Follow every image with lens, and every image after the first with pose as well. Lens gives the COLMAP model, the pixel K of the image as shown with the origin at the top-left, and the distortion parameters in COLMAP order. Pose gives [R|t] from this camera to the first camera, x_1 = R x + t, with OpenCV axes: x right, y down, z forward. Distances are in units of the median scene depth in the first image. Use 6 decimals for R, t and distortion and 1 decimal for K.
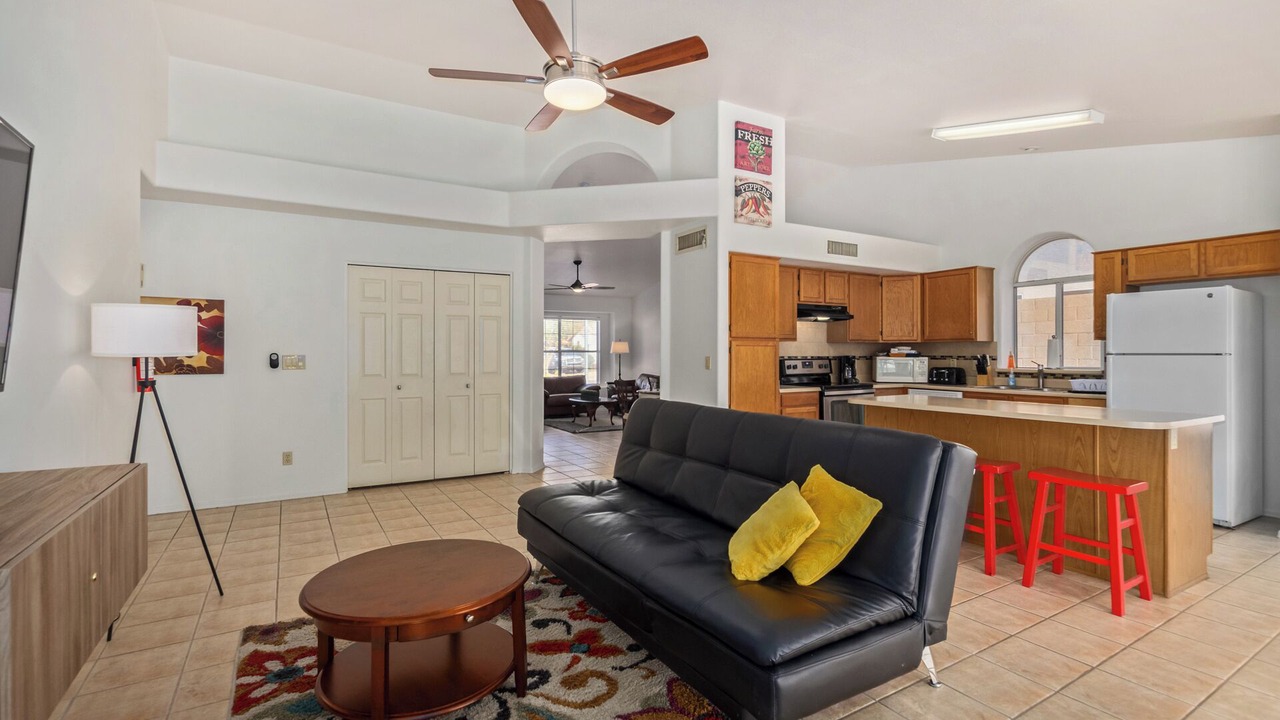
lens RADIAL K [[586.1, 0, 643.3], [0, 586.1, 353.2], [0, 0, 1]] dist [0.002925, -0.001805]
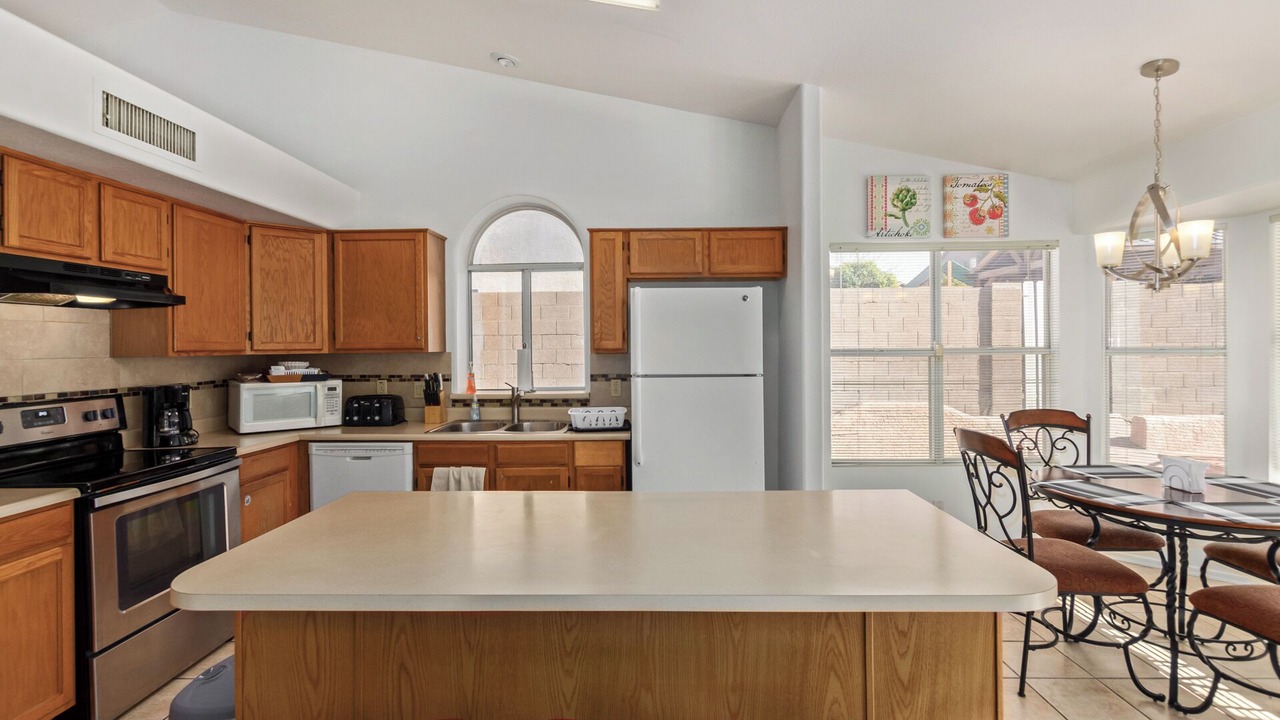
lens RADIAL K [[586.1, 0, 644.7], [0, 586.1, 343.0], [0, 0, 1]] dist [0.002925, -0.001805]
pose [[0.526921, -0.000926, 0.849914, 0.161991], [0.007513, 0.999965, -0.003569, -0.025046], [-0.849881, 0.008266, 0.526910, 0.463517]]
